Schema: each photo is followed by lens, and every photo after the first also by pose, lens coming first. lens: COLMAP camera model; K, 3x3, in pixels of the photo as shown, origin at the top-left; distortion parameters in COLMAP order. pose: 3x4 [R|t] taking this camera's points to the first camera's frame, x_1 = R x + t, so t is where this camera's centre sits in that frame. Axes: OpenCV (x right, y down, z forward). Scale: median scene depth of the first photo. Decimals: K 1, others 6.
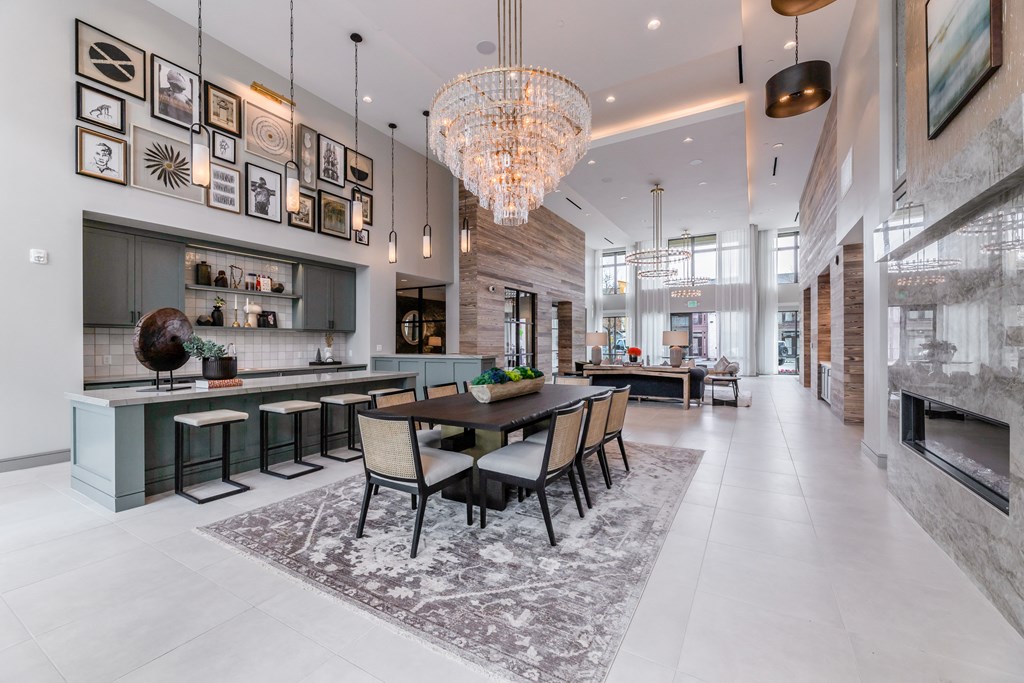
lens RADIAL K [[430.1, 0, 485.6], [0, 430.1, 342.9], [0, 0, 1]] dist [-0.002248, -0.000356]
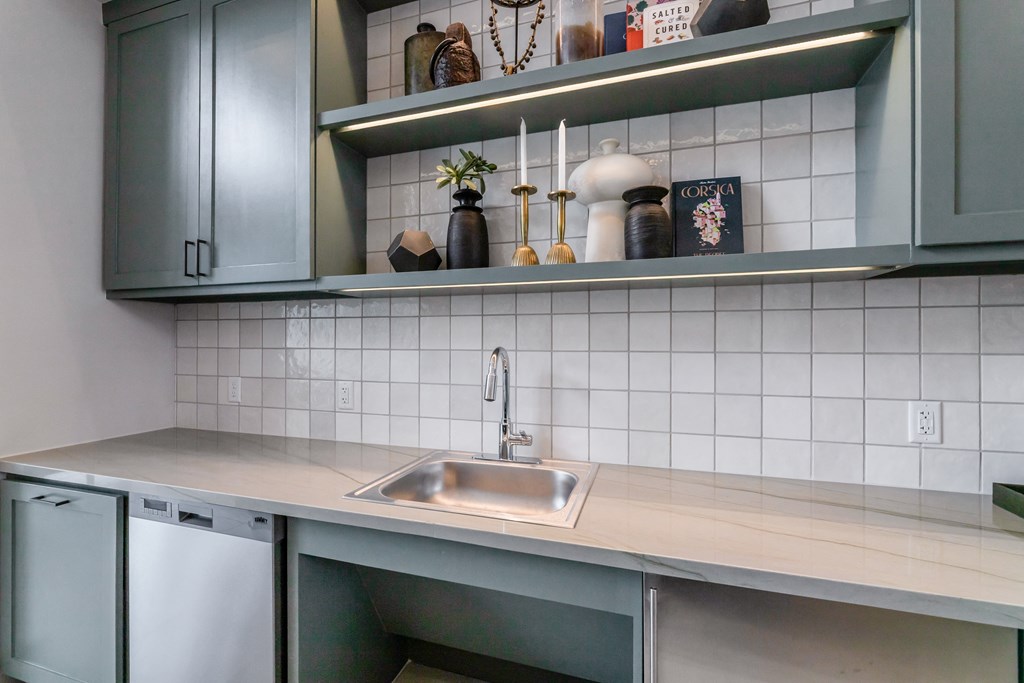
lens RADIAL K [[436.3, 0, 548.8], [0, 436.3, 338.9], [0, 0, 1]] dist [0.000272, -0.000077]
pose [[0.338592, -0.001540, -0.940932, -0.387619], [-0.004971, 0.999982, -0.003425, -0.003014], [0.940920, 0.005837, 0.338578, 0.972152]]
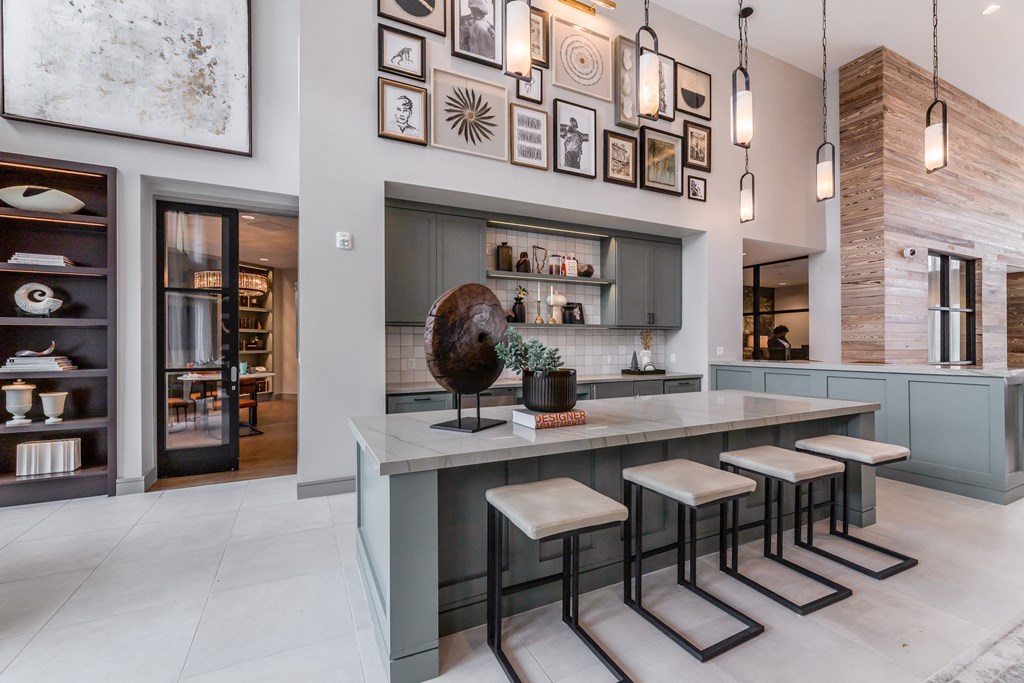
lens RADIAL K [[421.8, 0, 506.7], [0, 421.8, 342.6], [0, 0, 1]] dist [-0.000892, -0.000548]
pose [[0.859301, -0.001869, -0.511467, -0.248682], [0.000589, 0.999996, -0.002664, -0.000673], [0.511470, 0.001988, 0.859299, 0.323815]]
